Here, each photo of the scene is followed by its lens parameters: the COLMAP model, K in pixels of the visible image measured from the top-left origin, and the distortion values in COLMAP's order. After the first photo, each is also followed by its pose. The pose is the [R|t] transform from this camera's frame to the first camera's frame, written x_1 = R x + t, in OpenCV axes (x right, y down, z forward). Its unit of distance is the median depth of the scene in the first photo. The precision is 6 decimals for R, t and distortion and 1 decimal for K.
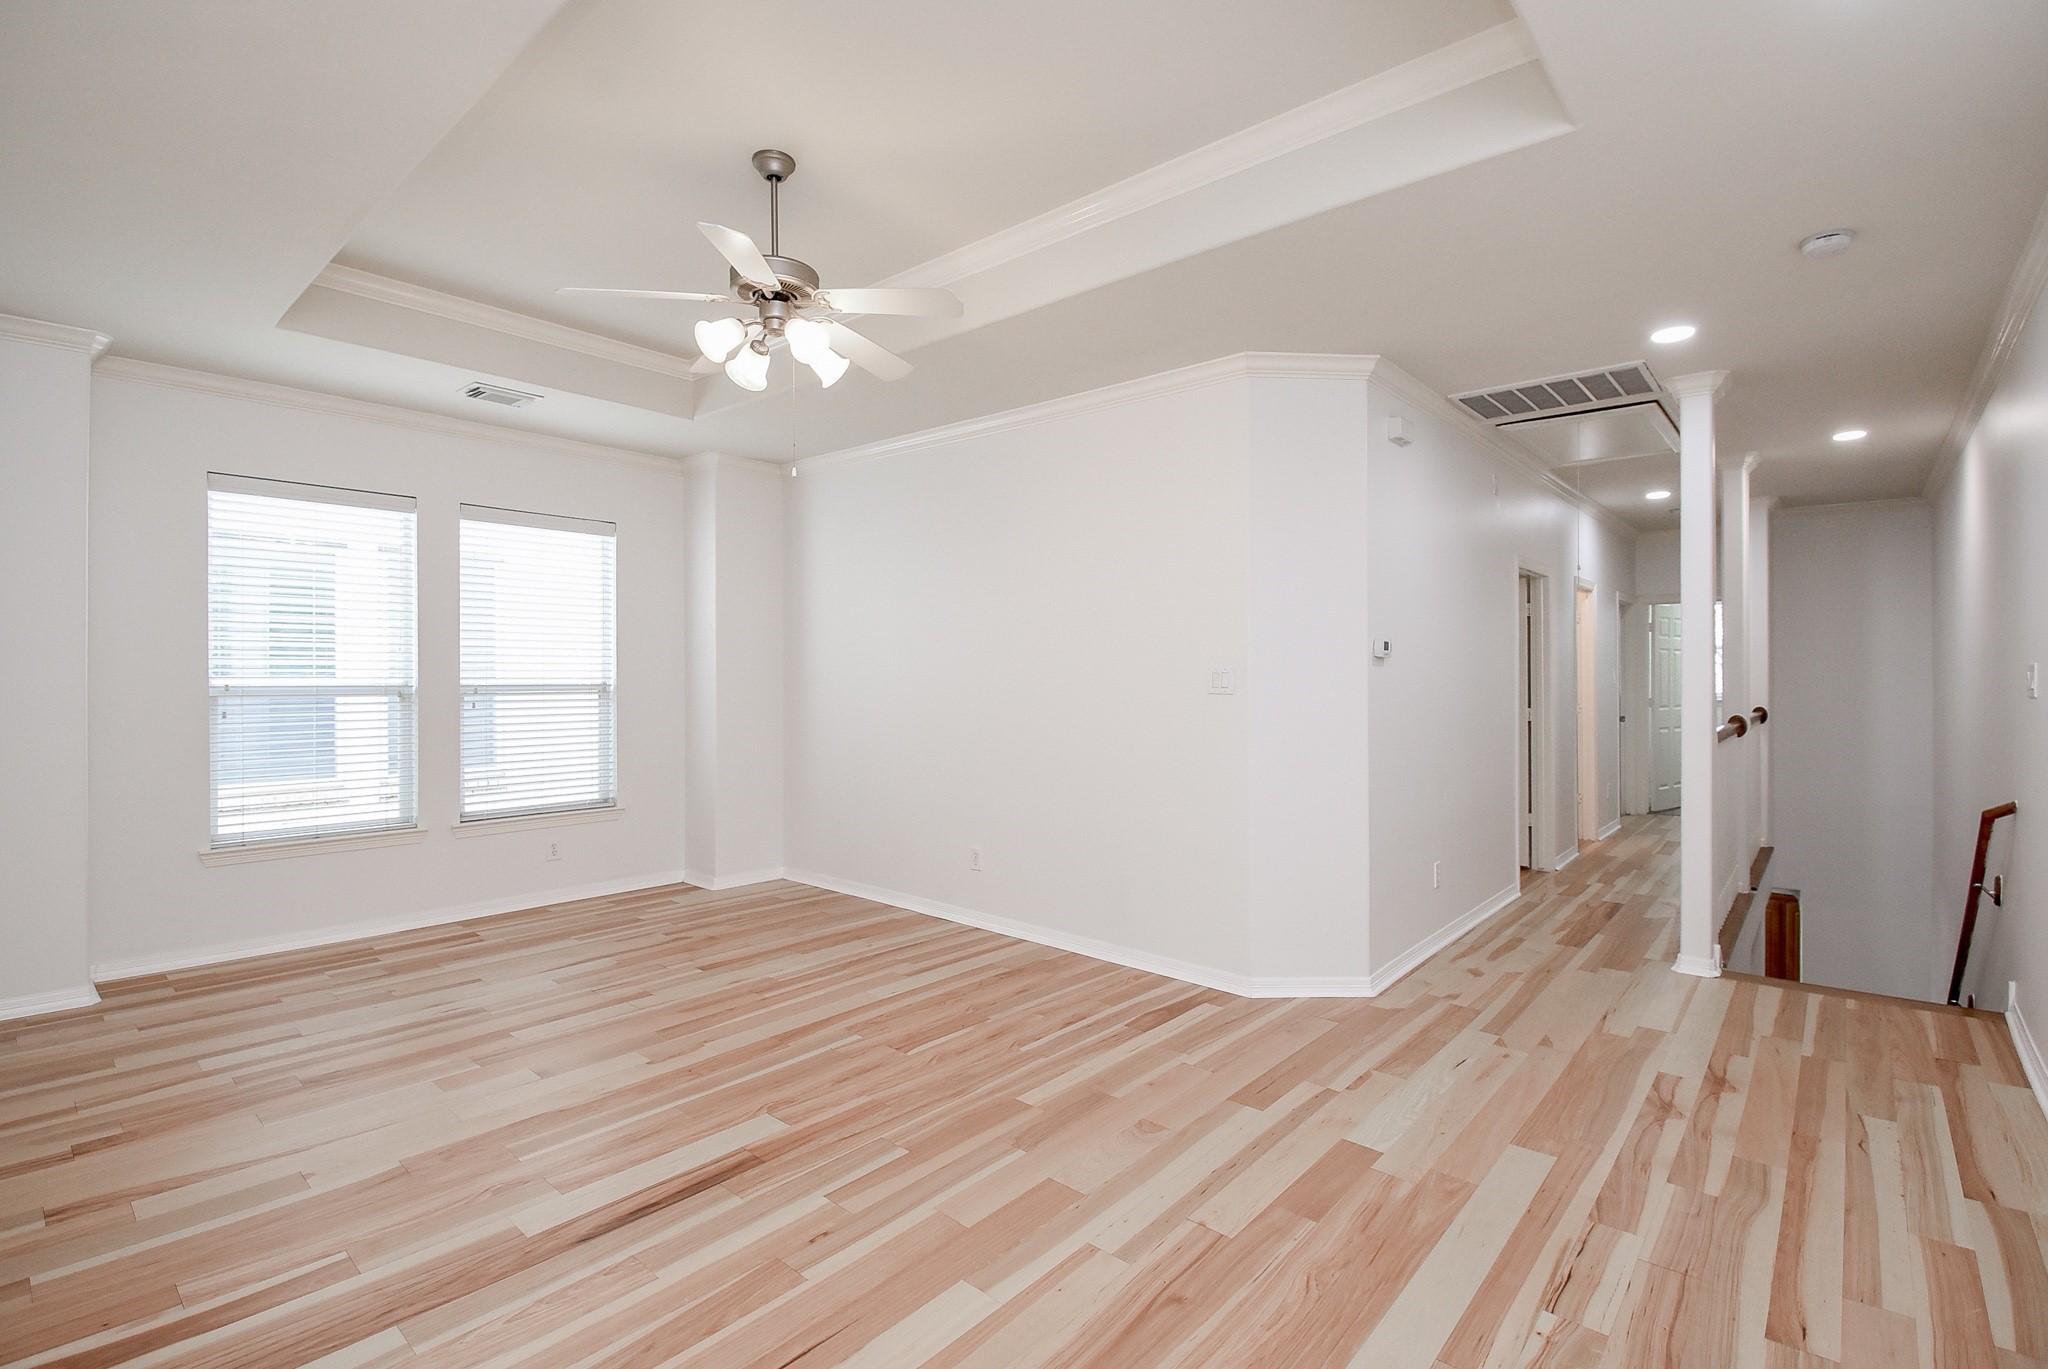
lens RADIAL K [[903.8, 0, 1030.2], [0, 903.8, 677.2], [0, 0, 1]] dist [0.021611, -0.025958]
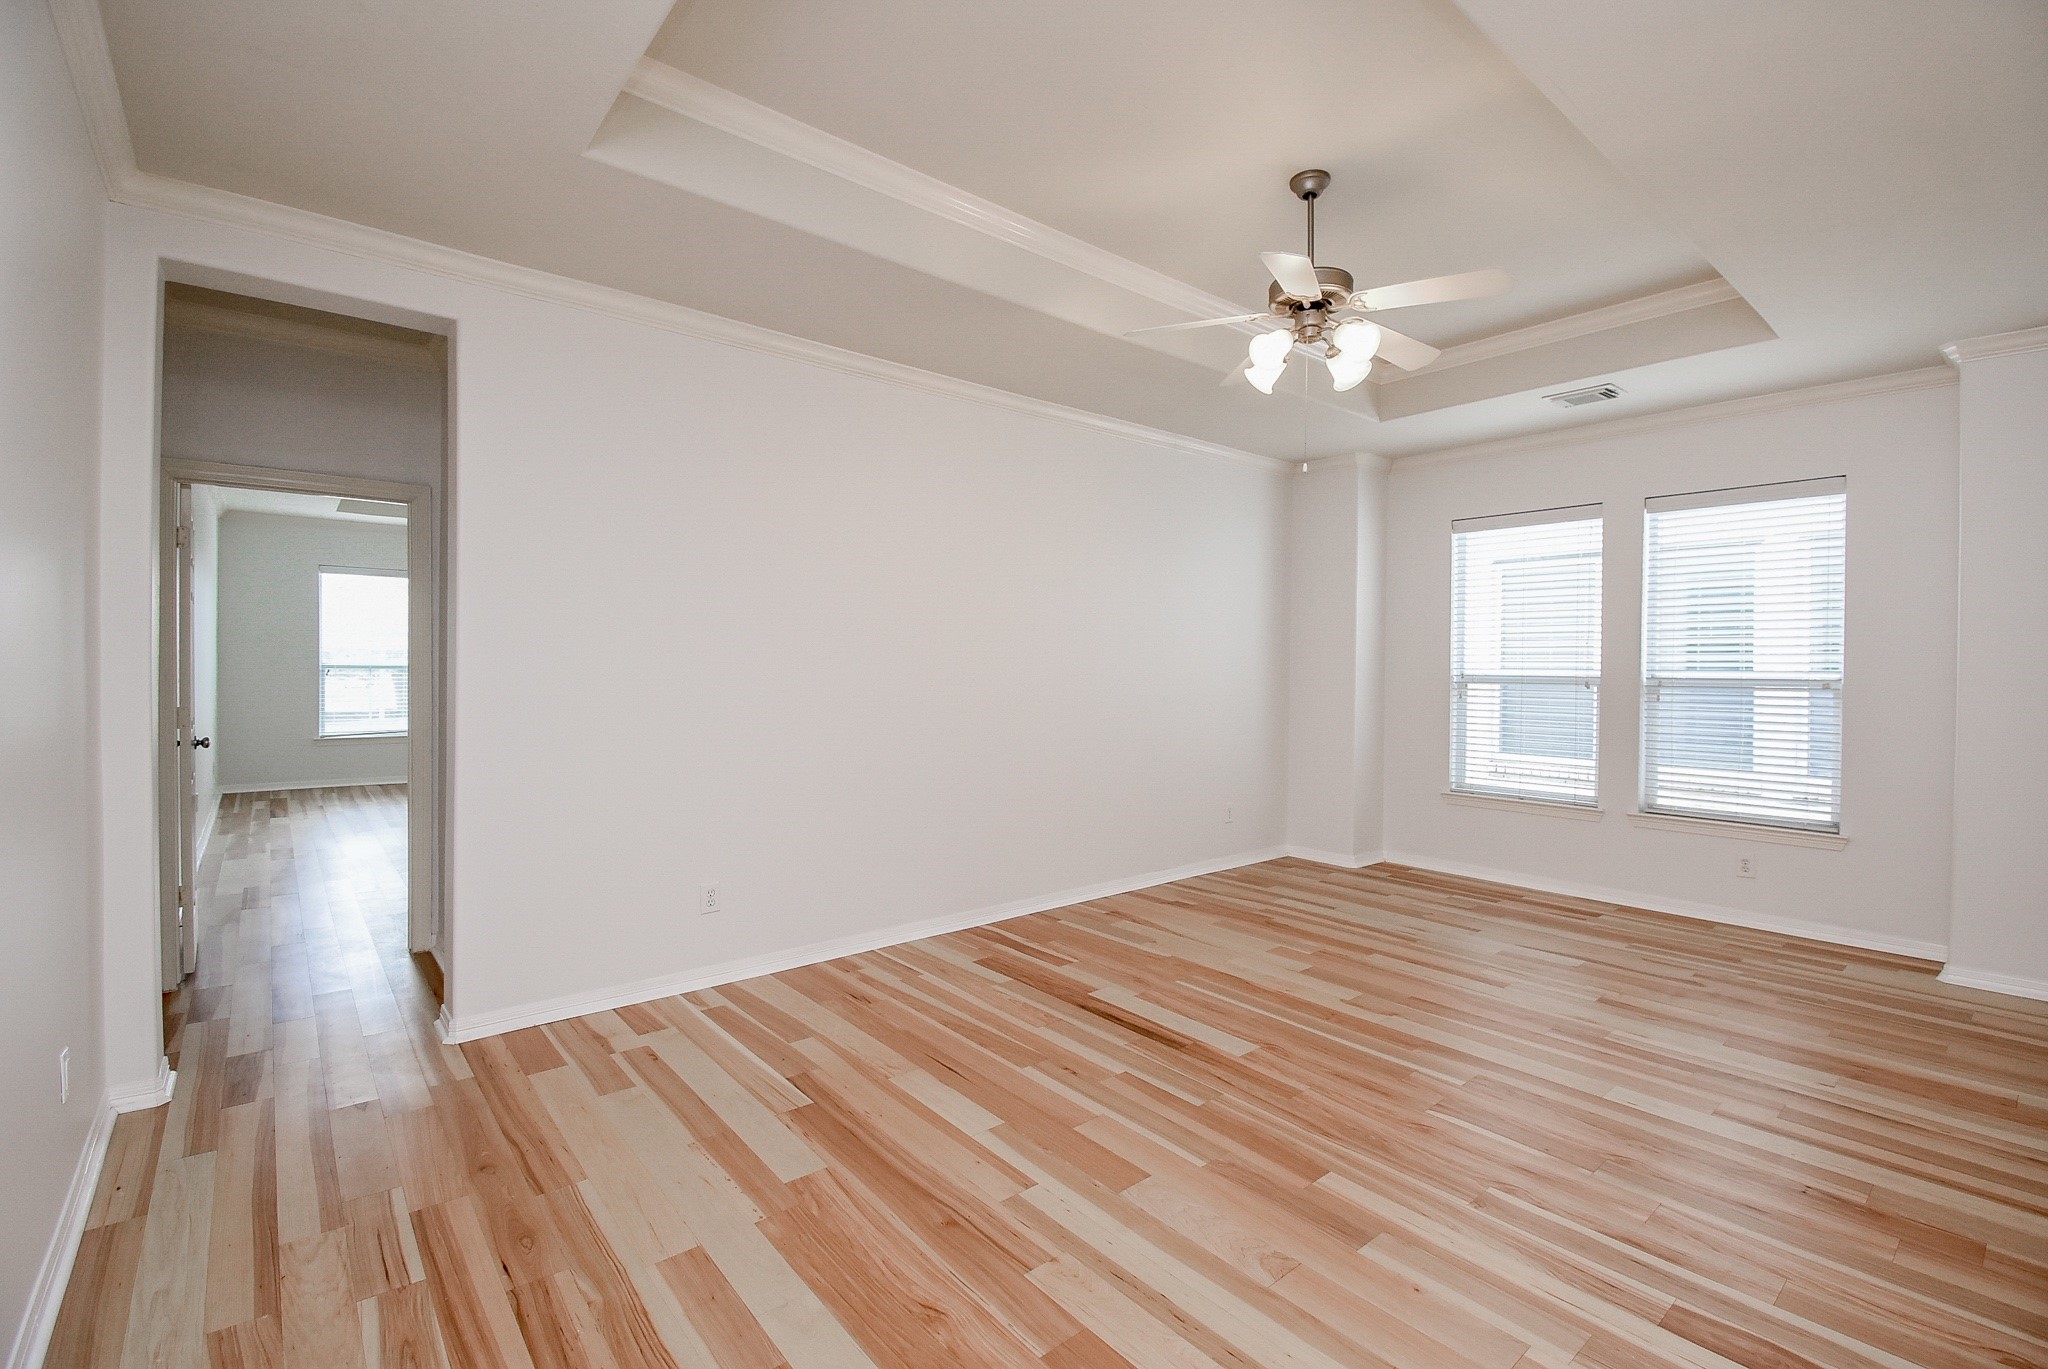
lens RADIAL K [[903.8, 0, 1030.2], [0, 903.8, 677.2], [0, 0, 1]] dist [0.021611, -0.025958]
pose [[-0.140015, 0.008791, -0.990110, 0.774727], [-0.014218, 0.999840, 0.010888, 0.017526], [0.990047, 0.015602, -0.139868, 0.794621]]
